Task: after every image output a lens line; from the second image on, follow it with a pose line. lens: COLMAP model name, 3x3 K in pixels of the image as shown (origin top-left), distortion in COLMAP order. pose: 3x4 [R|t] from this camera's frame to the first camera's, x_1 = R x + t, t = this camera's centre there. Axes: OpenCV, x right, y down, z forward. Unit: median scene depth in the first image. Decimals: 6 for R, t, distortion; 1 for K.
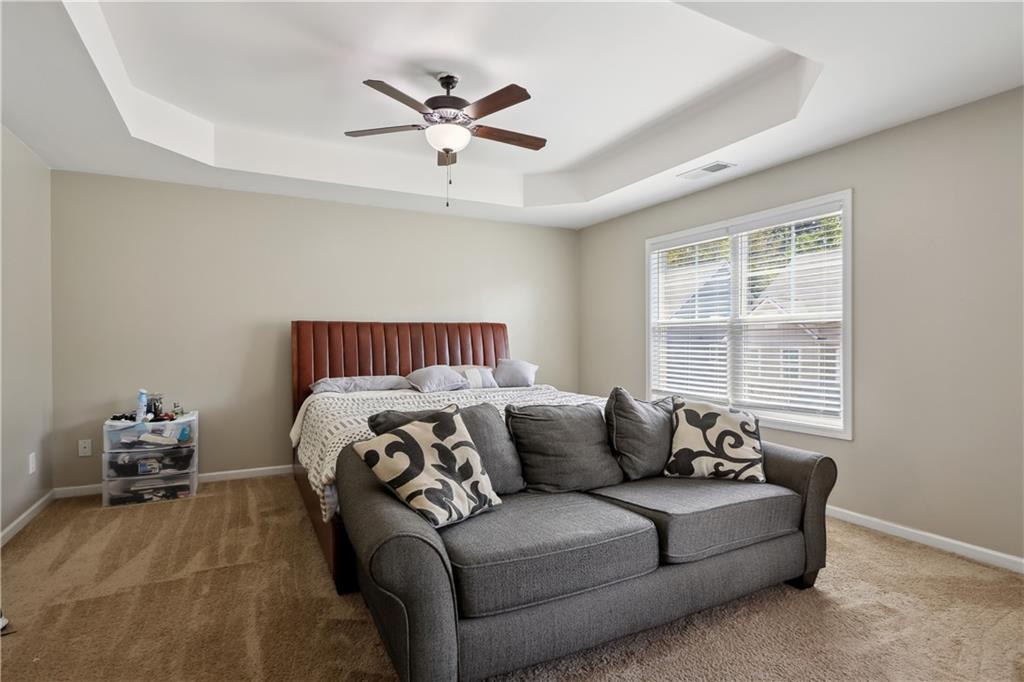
lens RADIAL K [[523.9, 0, 512.0], [0, 523.9, 341.0], [0, 0, 1]] dist [0.000159, -0.000015]
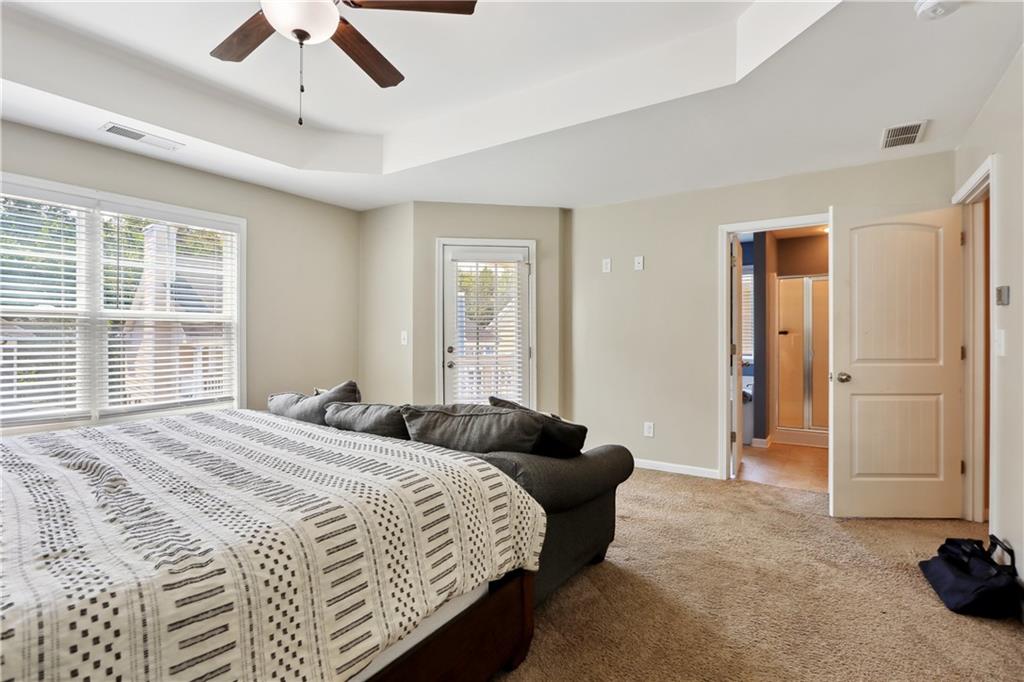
lens RADIAL K [[495.8, 0, 519.7], [0, 495.8, 339.3], [0, 0, 1]] dist [-0.009740, 0.000193]
pose [[-0.496680, 0.004576, 0.867922, -0.660356], [0.007600, 0.999971, -0.000923, 0.007663], [-0.867901, 0.006138, -0.496700, 0.919849]]
